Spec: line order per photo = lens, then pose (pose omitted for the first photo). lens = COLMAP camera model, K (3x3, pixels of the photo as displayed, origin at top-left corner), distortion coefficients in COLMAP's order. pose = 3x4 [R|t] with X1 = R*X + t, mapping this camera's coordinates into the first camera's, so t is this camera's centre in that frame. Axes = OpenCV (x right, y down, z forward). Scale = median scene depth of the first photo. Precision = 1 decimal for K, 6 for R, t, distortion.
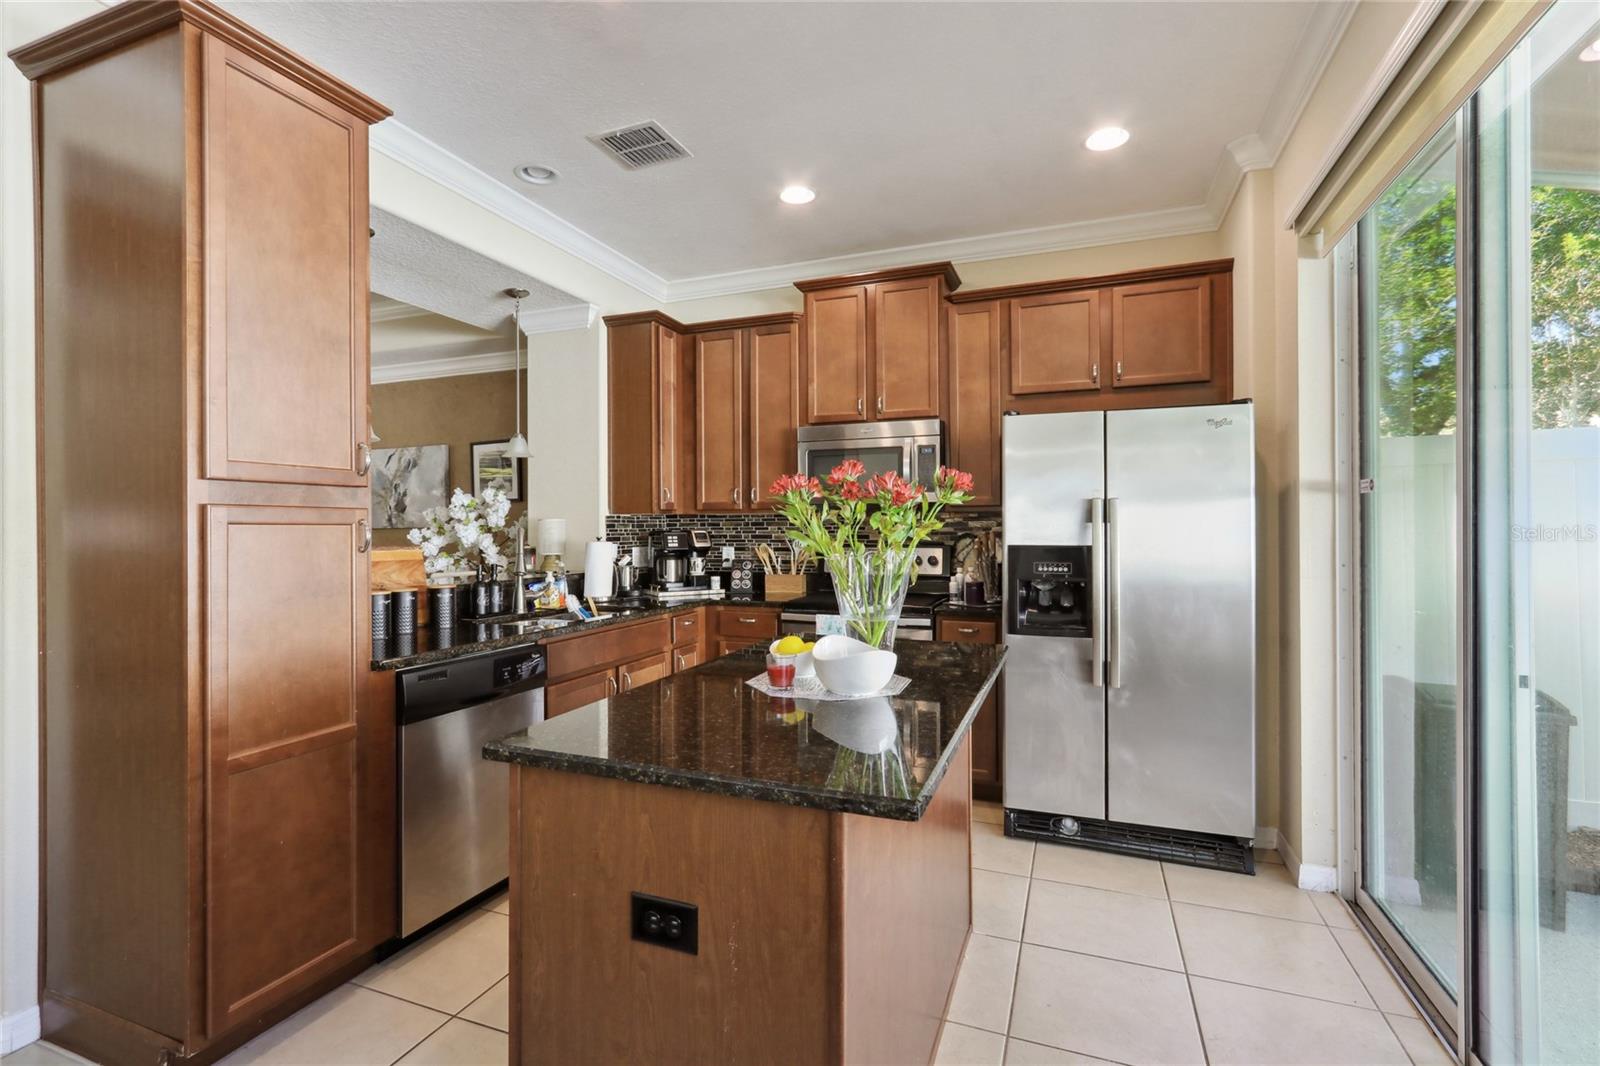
lens RADIAL K [[744.2, 0, 786.5], [0, 744.2, 517.7], [0, 0, 1]] dist [-0.013464, 0.001661]
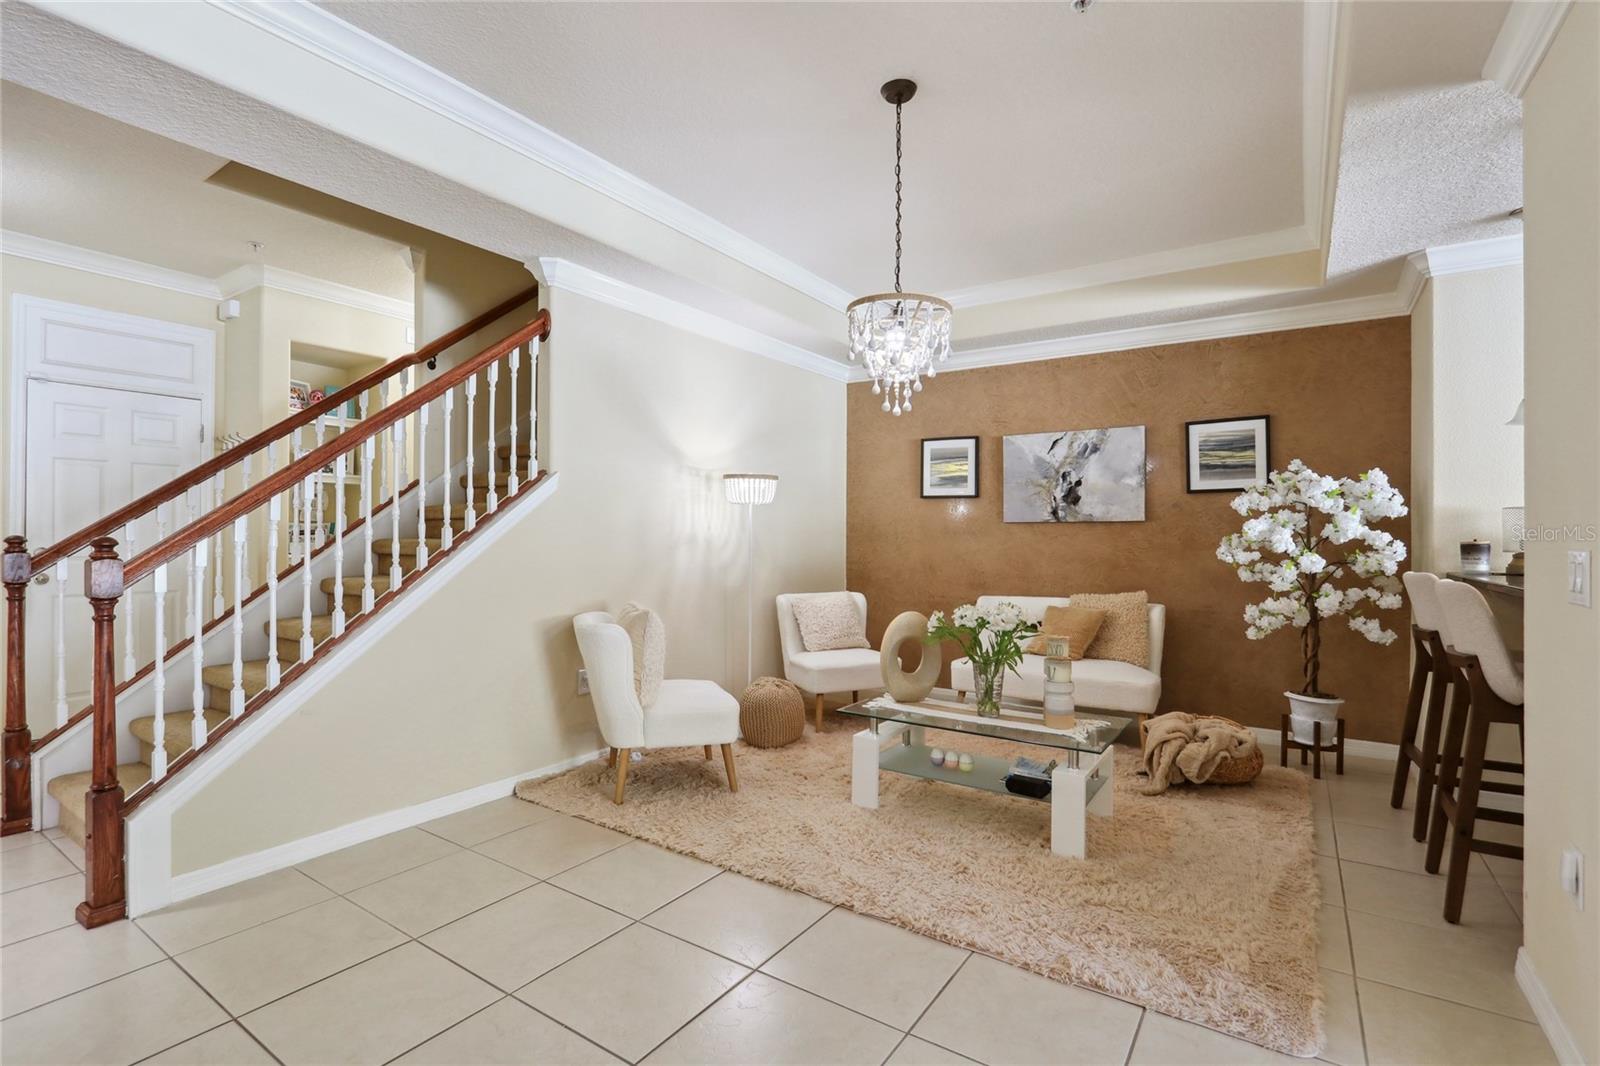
lens RADIAL K [[744.2, 0, 789.5], [0, 744.2, 530.7], [0, 0, 1]] dist [-0.013464, 0.001661]
pose [[0.975788, 0.009676, -0.218503, -0.919111], [-0.008131, 0.999935, 0.007971, 0.028554], [0.218566, -0.006002, 0.975804, 0.082928]]
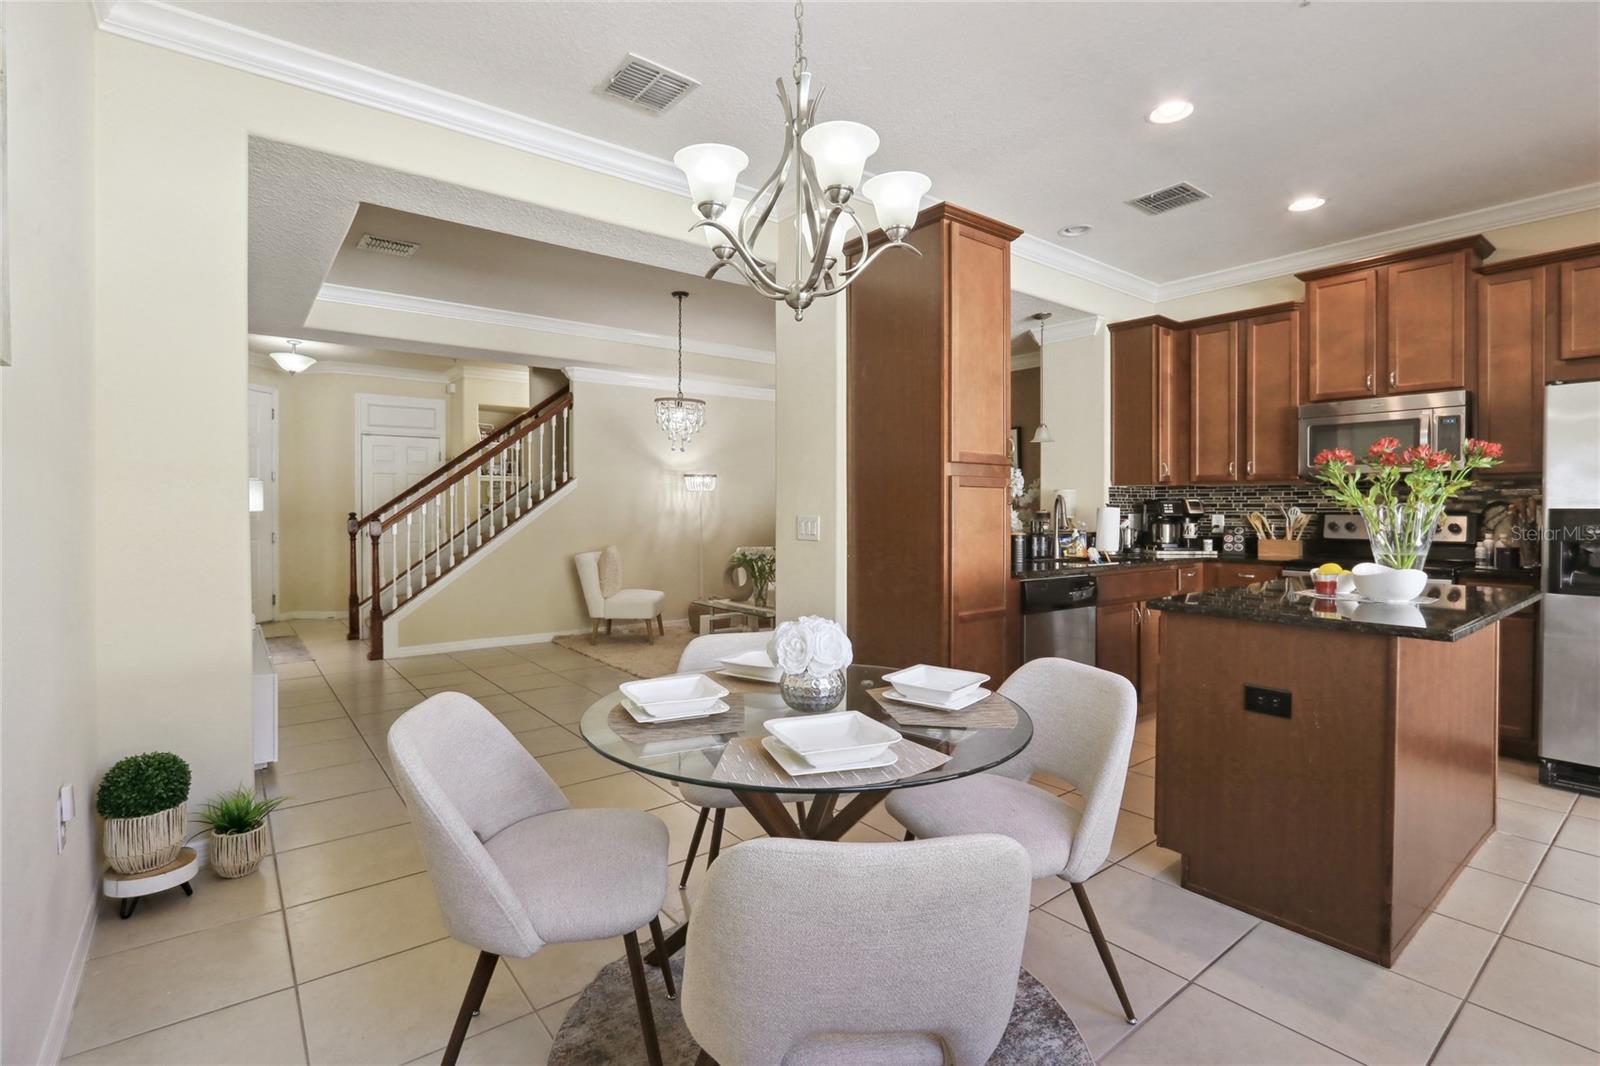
lens RADIAL K [[744.2, 0, 789.4], [0, 744.2, 514.5], [0, 0, 1]] dist [-0.013464, 0.001661]
pose [[0.861405, 0.009366, -0.507832, -0.077432], [0.001810, 0.999767, 0.021508, 0.015657], [0.507915, -0.019446, 0.861188, -0.341232]]
